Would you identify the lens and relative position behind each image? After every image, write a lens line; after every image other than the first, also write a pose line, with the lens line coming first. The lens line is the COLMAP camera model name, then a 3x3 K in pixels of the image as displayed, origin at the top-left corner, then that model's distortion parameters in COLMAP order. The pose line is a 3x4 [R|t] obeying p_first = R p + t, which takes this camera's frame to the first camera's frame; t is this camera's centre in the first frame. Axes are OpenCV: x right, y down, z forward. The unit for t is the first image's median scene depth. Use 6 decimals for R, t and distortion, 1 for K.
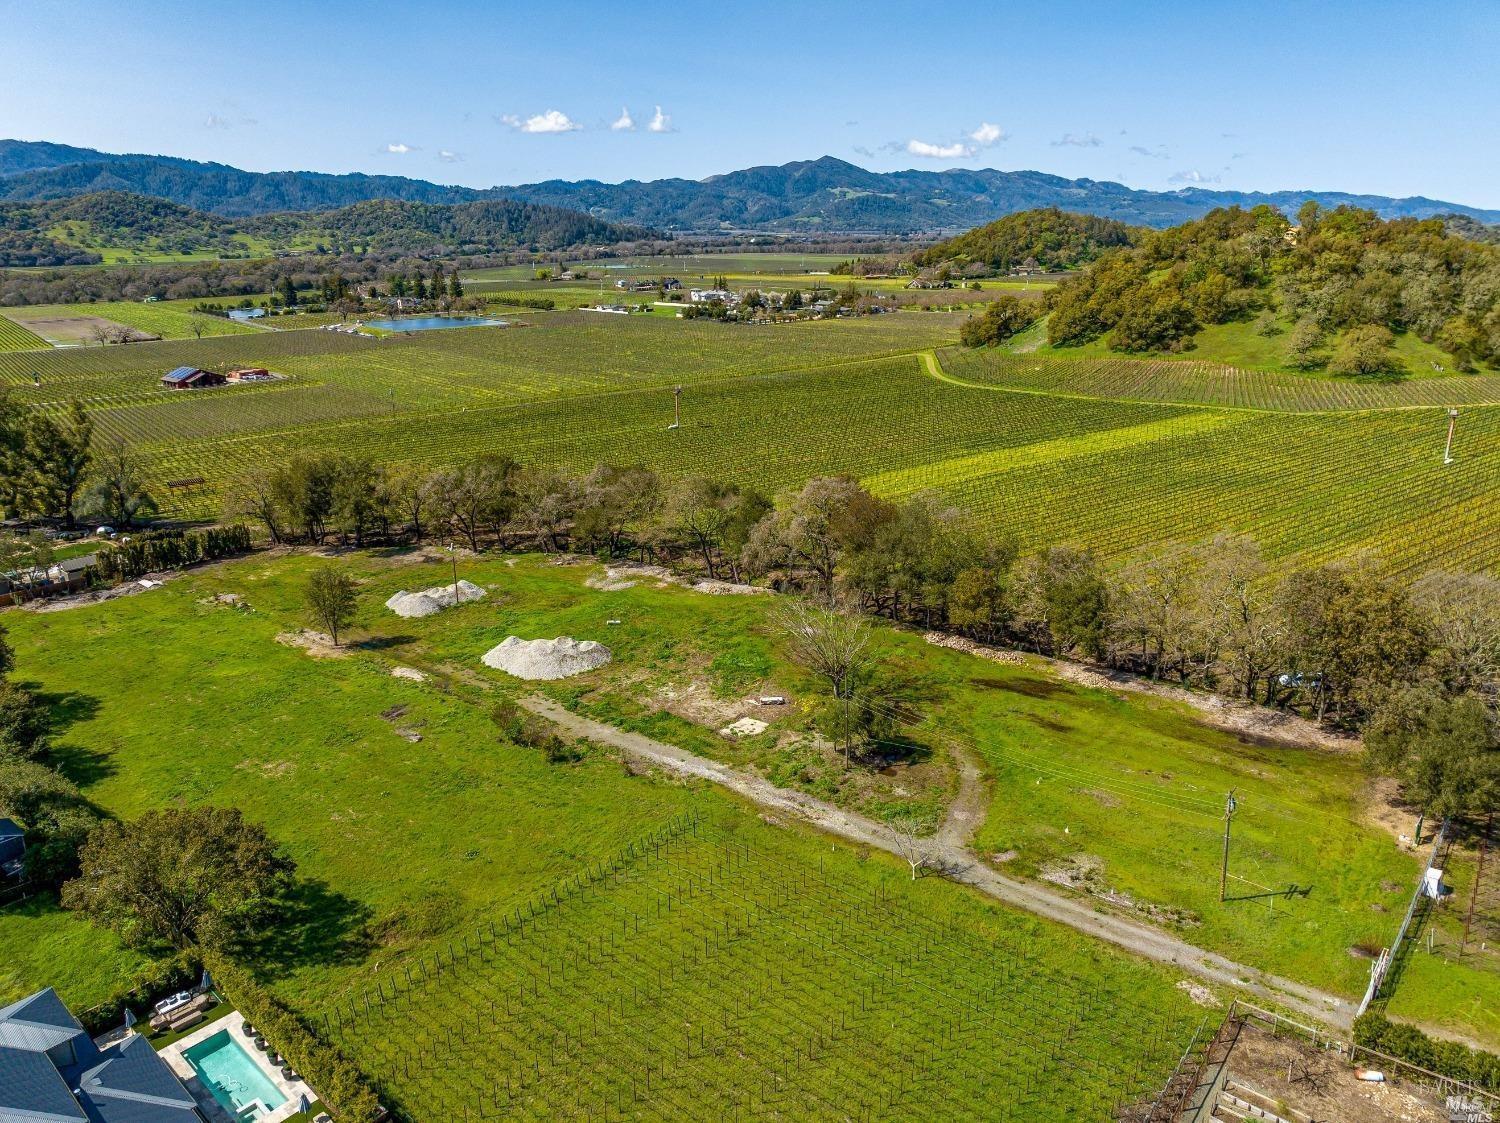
lens RADIAL K [[1051.7, 0, 757.1], [0, 1051.7, 559.1], [0, 0, 1]] dist [-0.042734, 0.012546]
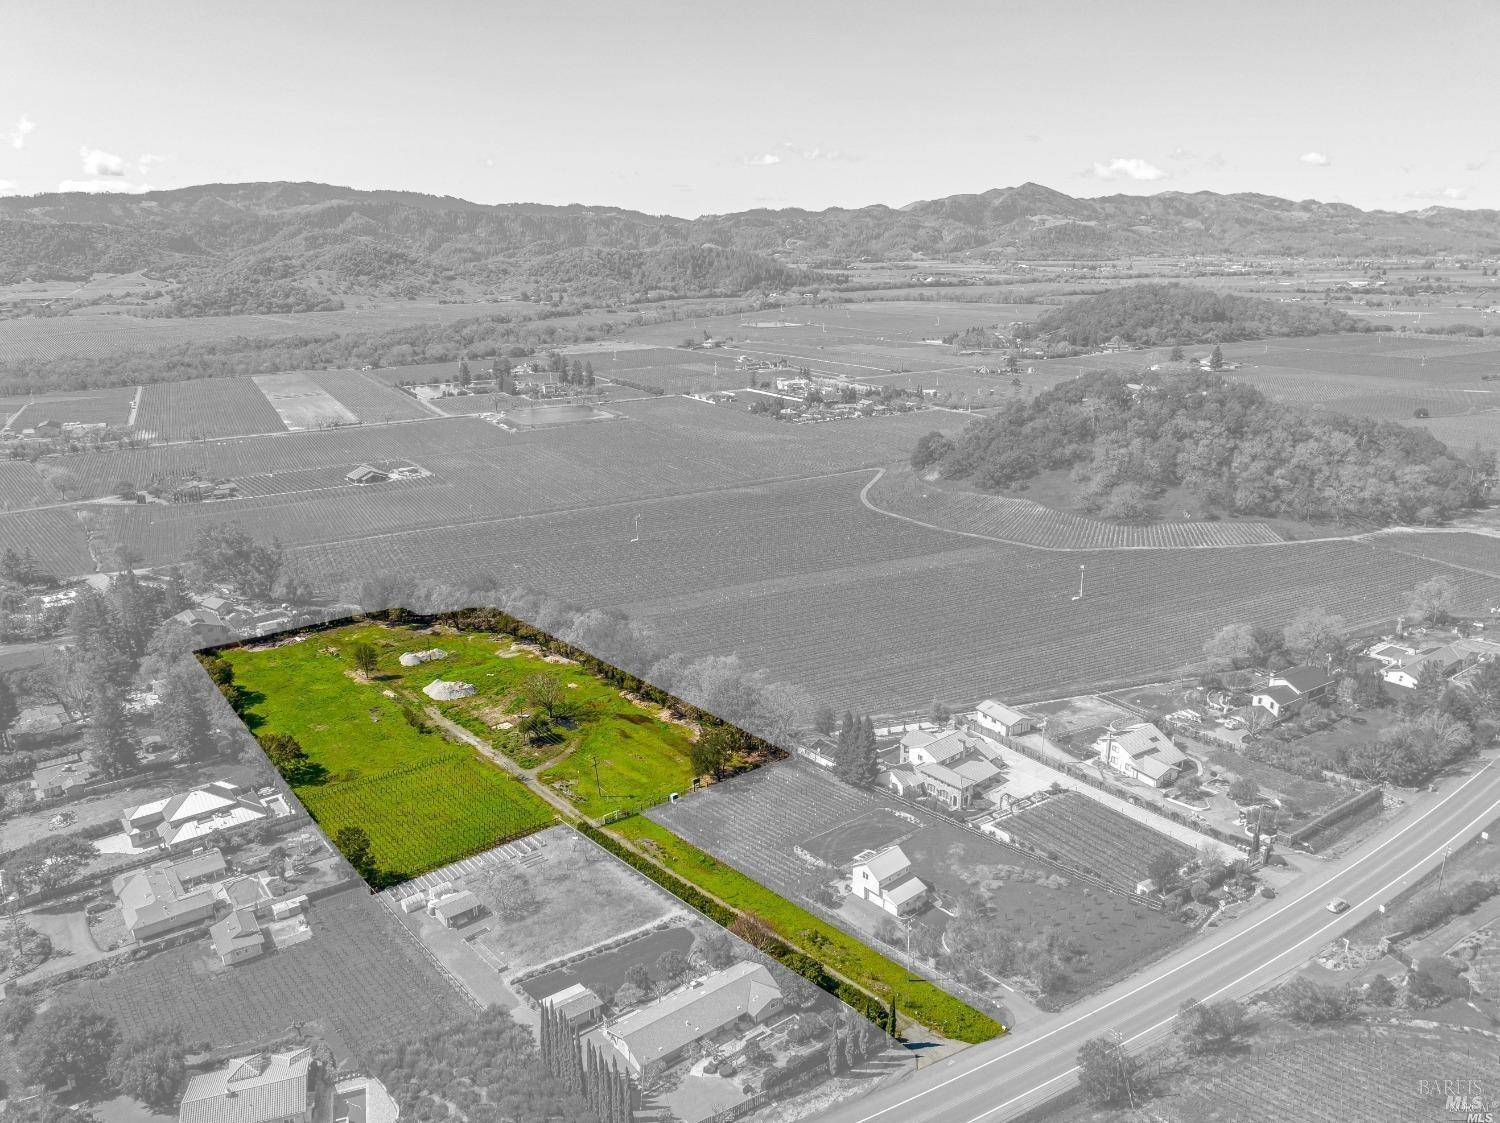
lens RADIAL K [[1051.7, 0, 752.2], [0, 1051.7, 555.0], [0, 0, 1]] dist [-0.042734, 0.012546]
pose [[0.981807, 0.044451, -0.184607, 0.140748], [-0.048849, 0.998619, -0.019342, -0.030850], [0.183493, 0.028008, 0.982622, -0.183404]]
